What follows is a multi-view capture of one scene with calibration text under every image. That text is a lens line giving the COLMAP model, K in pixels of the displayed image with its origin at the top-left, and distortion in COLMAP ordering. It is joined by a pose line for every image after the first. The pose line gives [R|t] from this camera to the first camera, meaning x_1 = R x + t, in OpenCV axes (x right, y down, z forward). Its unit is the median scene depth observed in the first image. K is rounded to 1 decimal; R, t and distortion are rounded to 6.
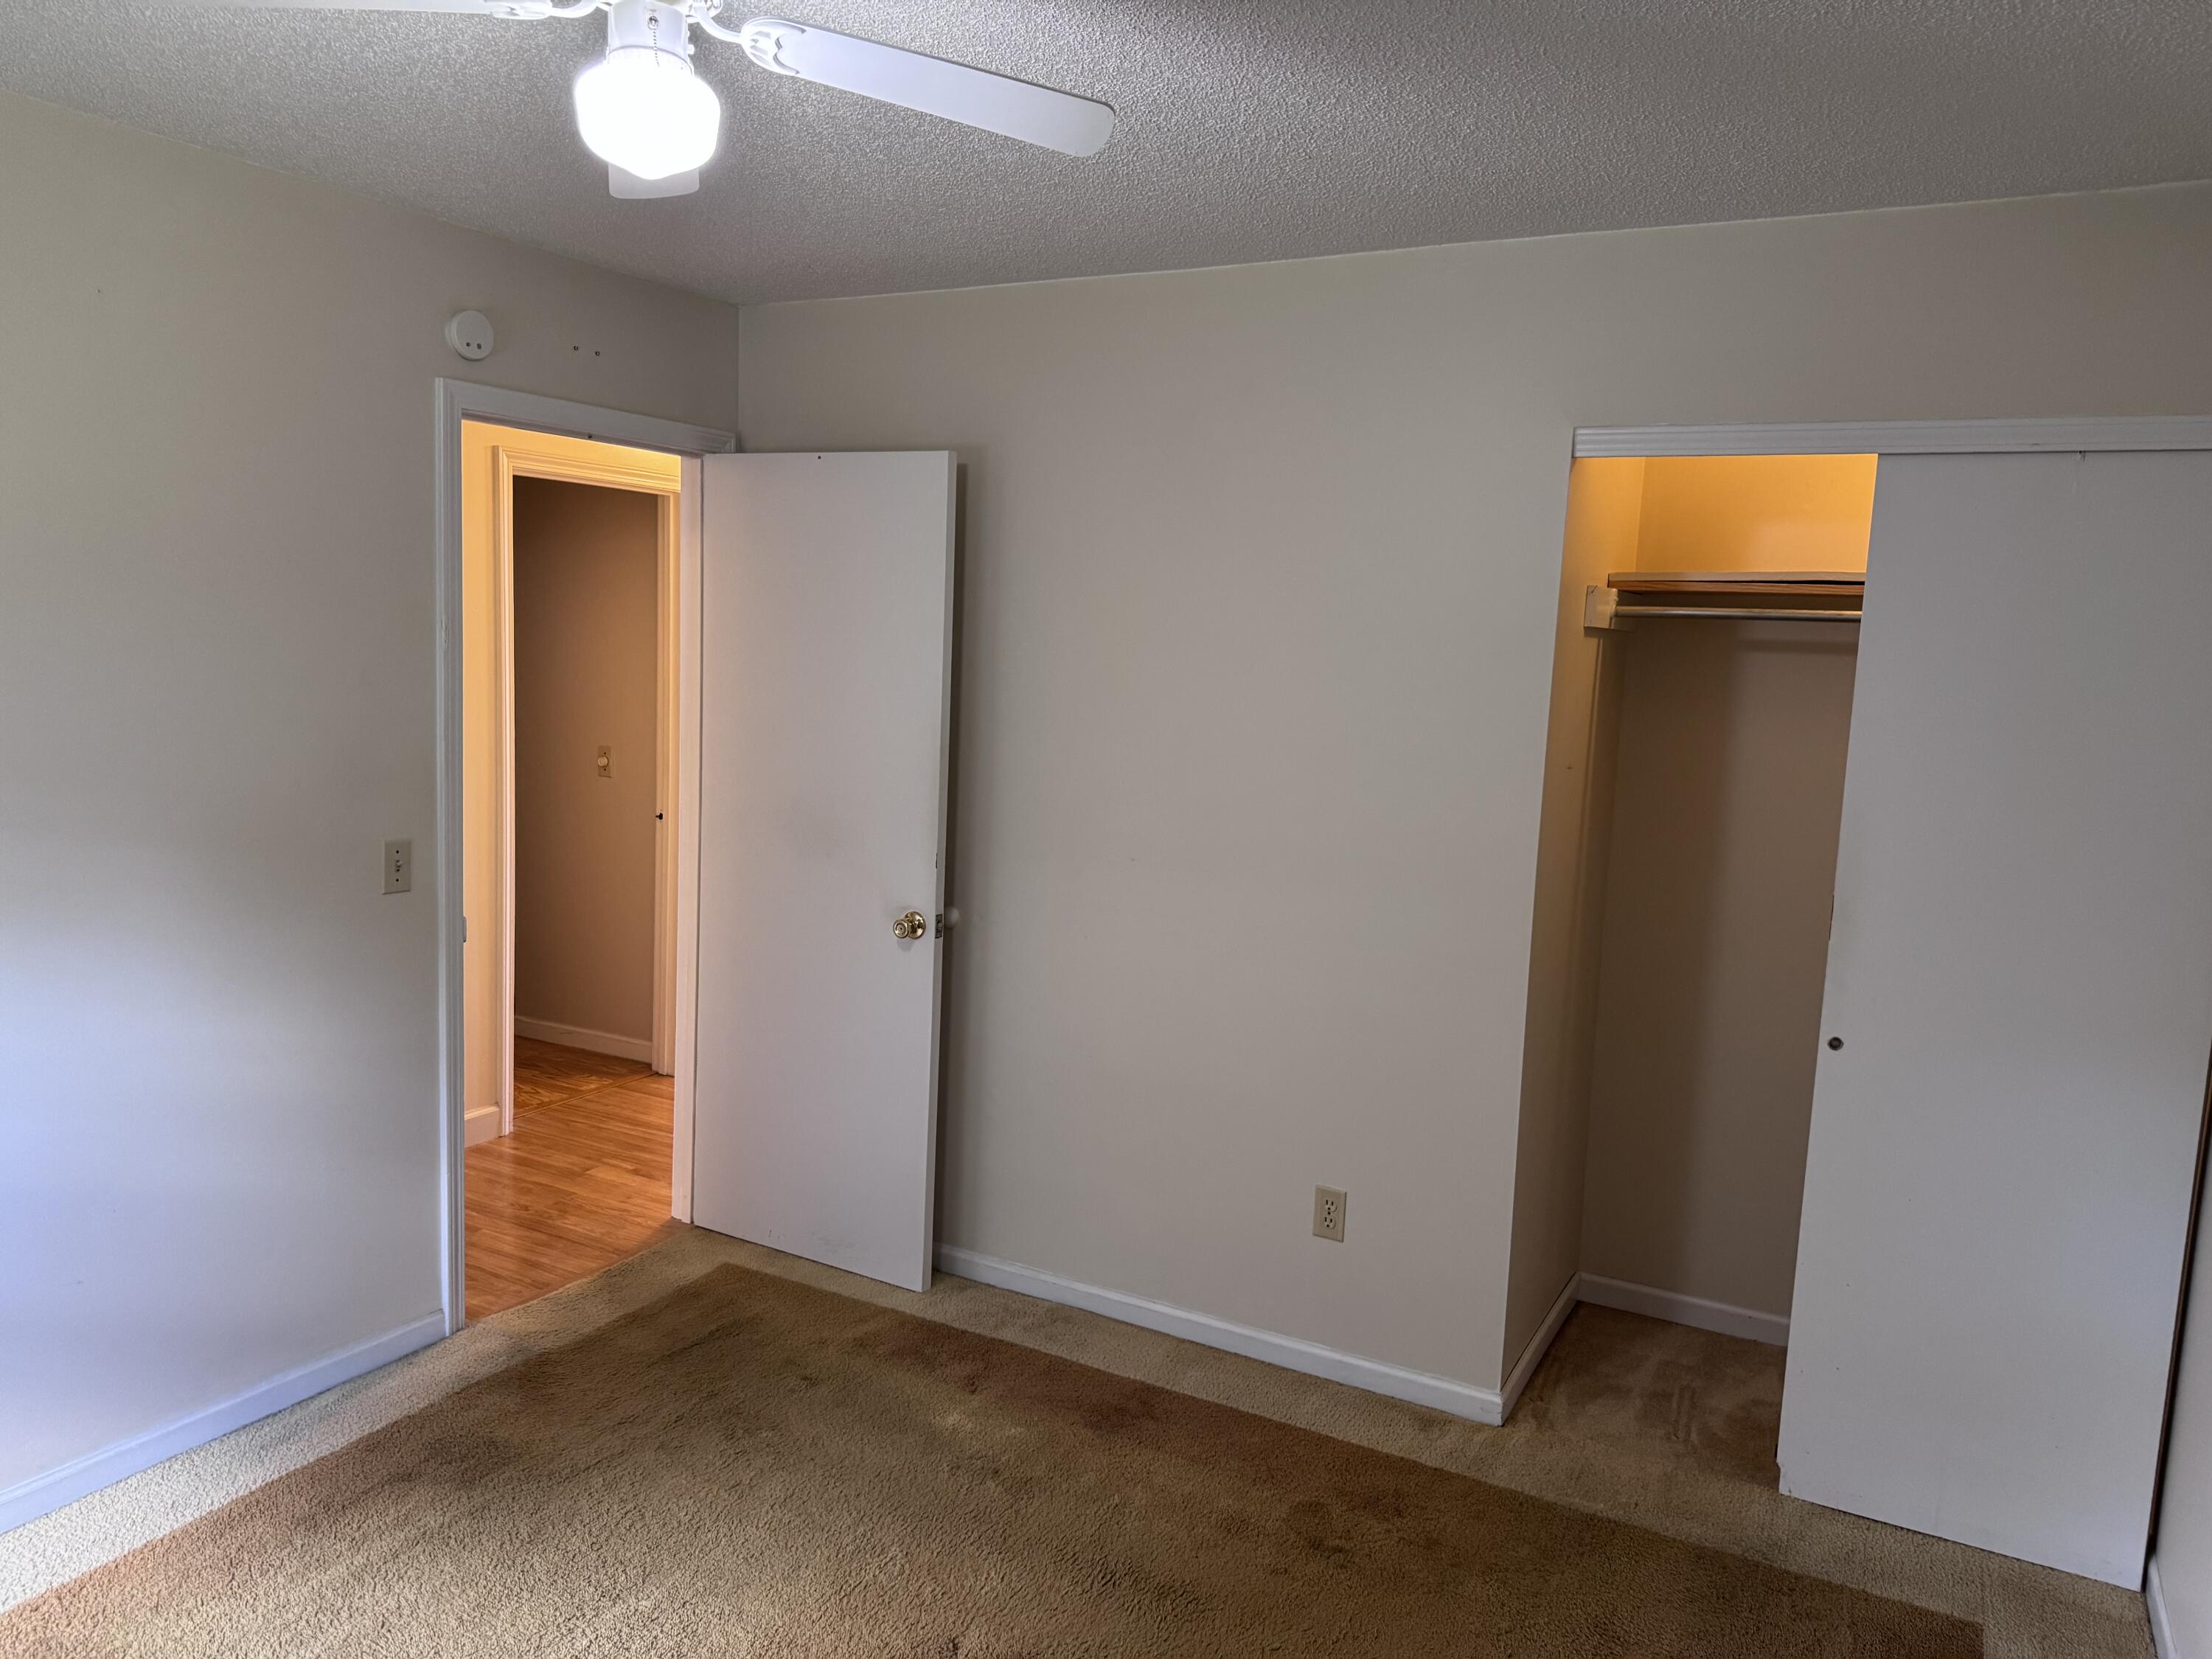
lens RADIAL K [[1557.1, 0, 1106.0], [0, 1557.1, 829.5], [0, 0, 1]] dist [0.095850, -0.104798]
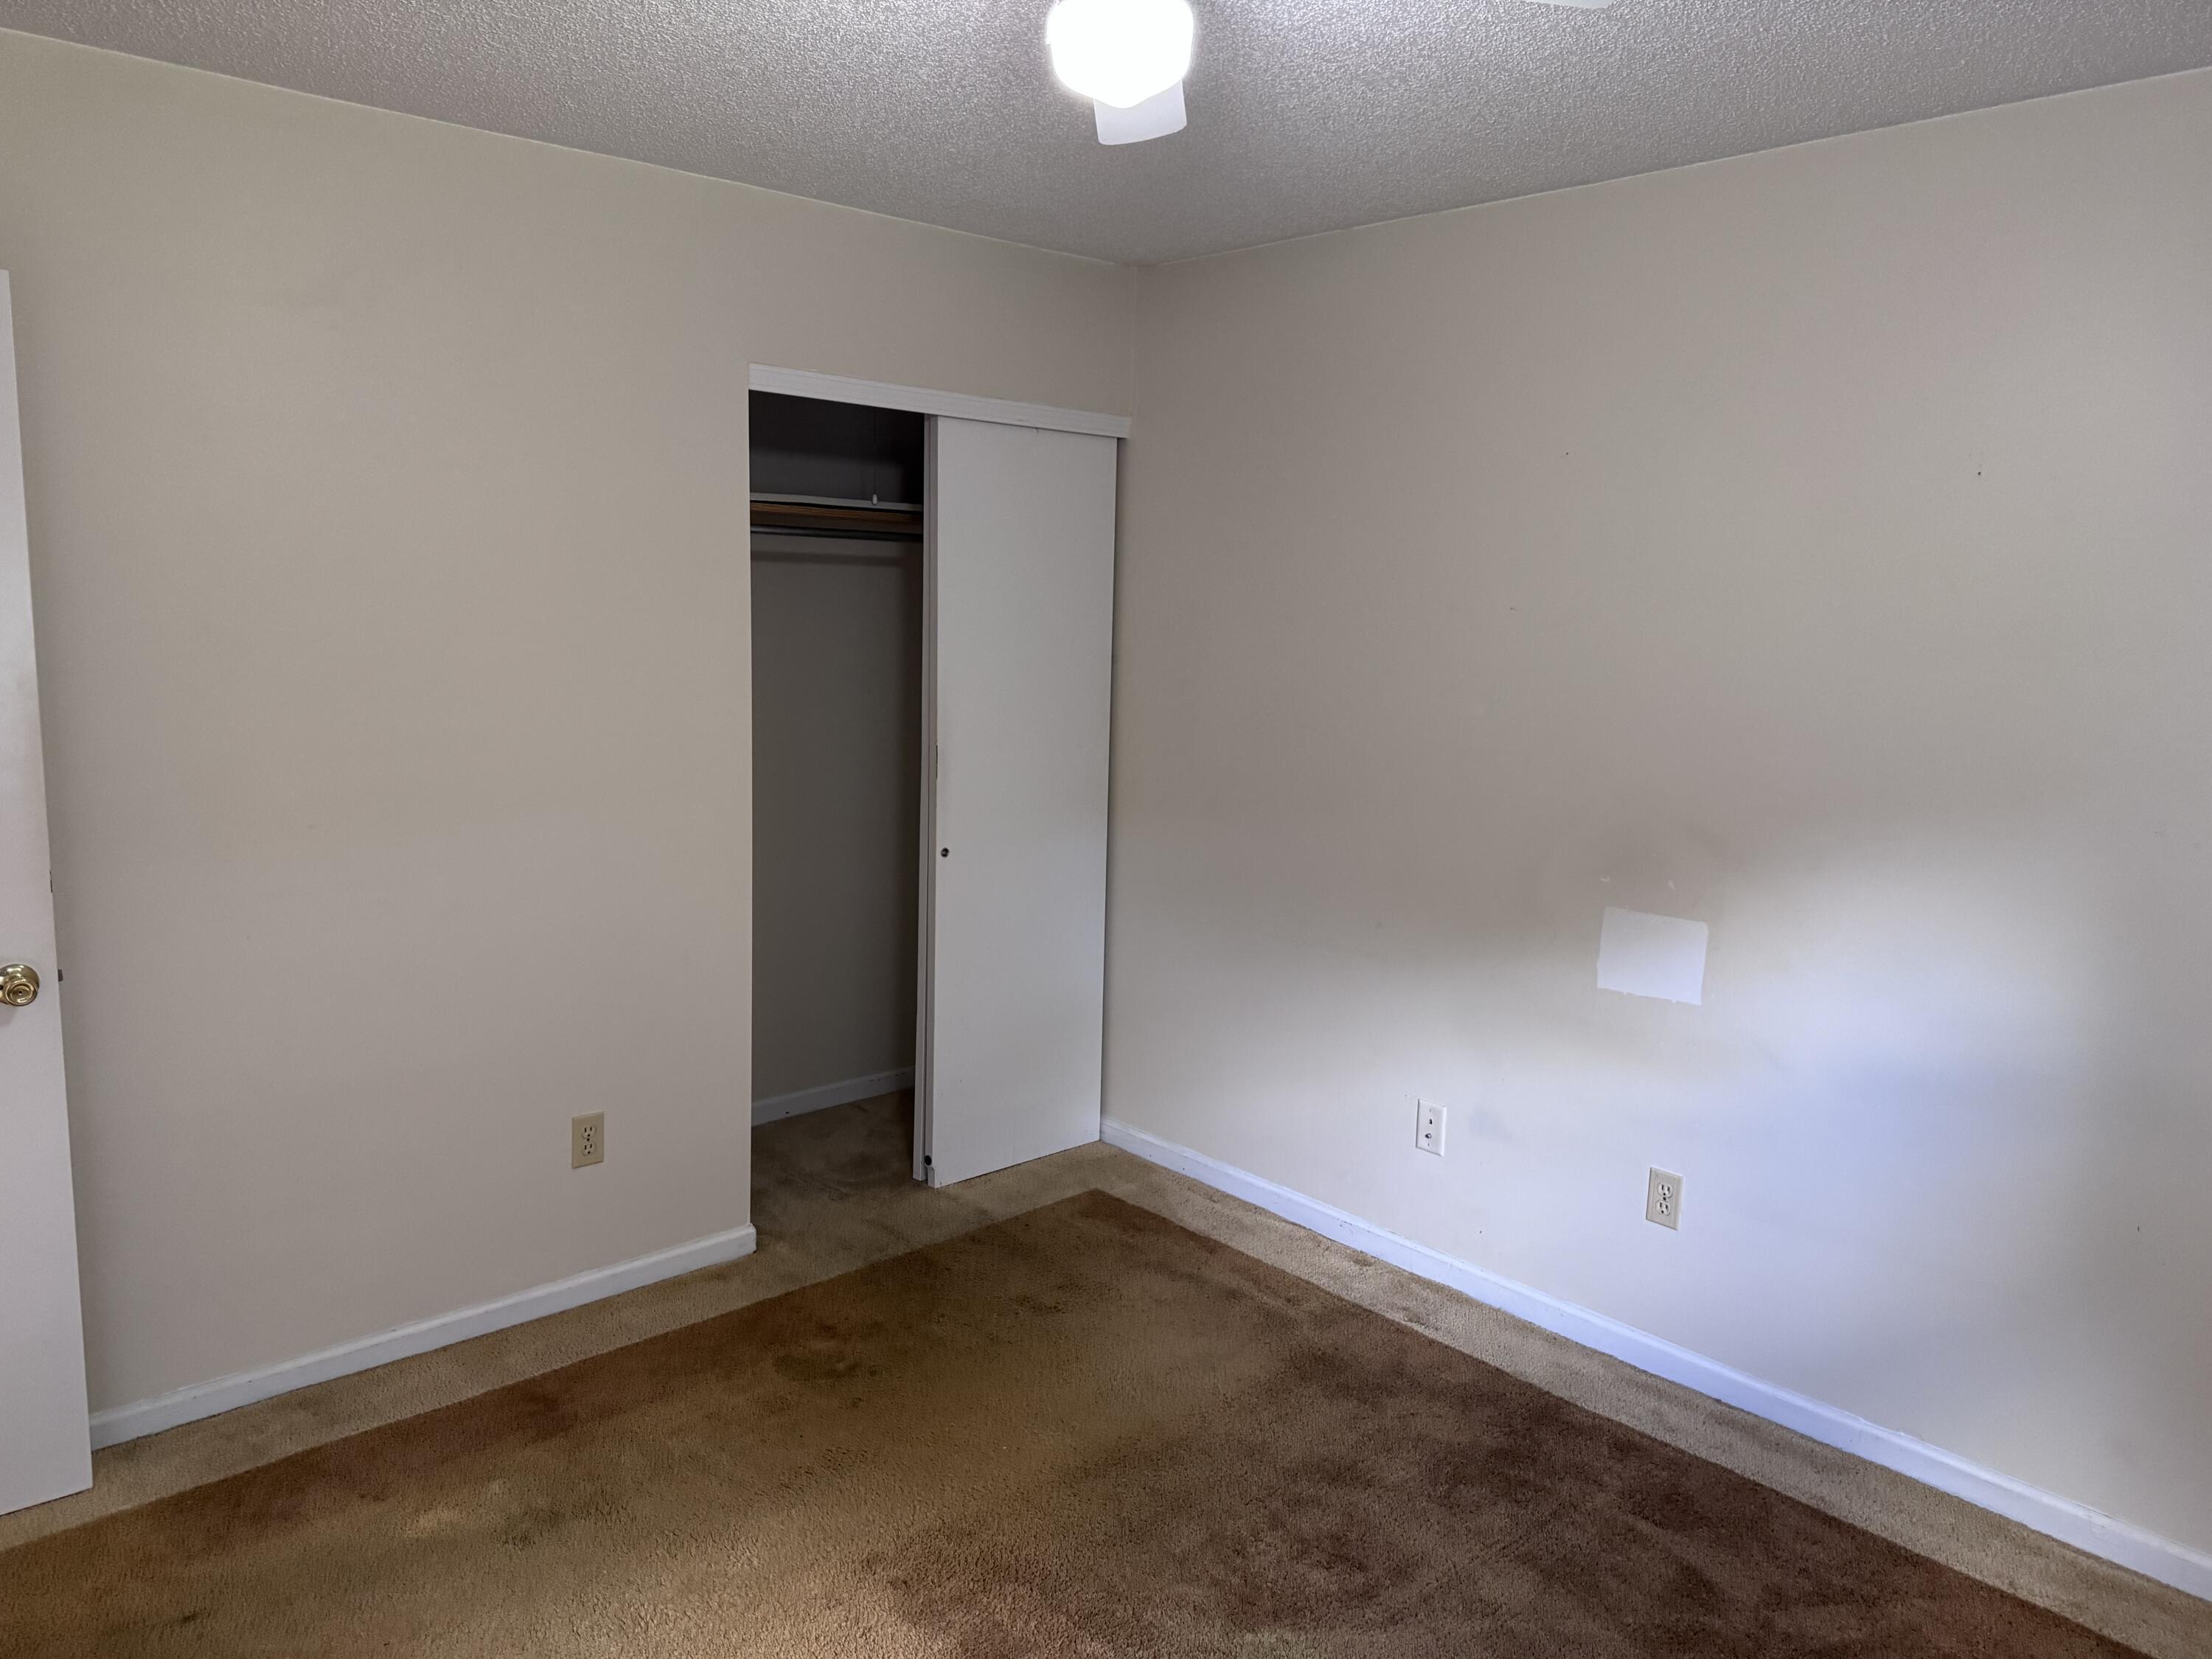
lens RADIAL K [[1555.7, 0, 1106.0], [0, 1555.7, 829.5], [0, 0, 1]] dist [-0.001192, 0.000639]
pose [[0.333230, -0.178496, 0.925795, -0.648786], [0.108397, 0.982658, 0.150443, -0.062752], [-0.936594, 0.050221, 0.346800, 0.357209]]
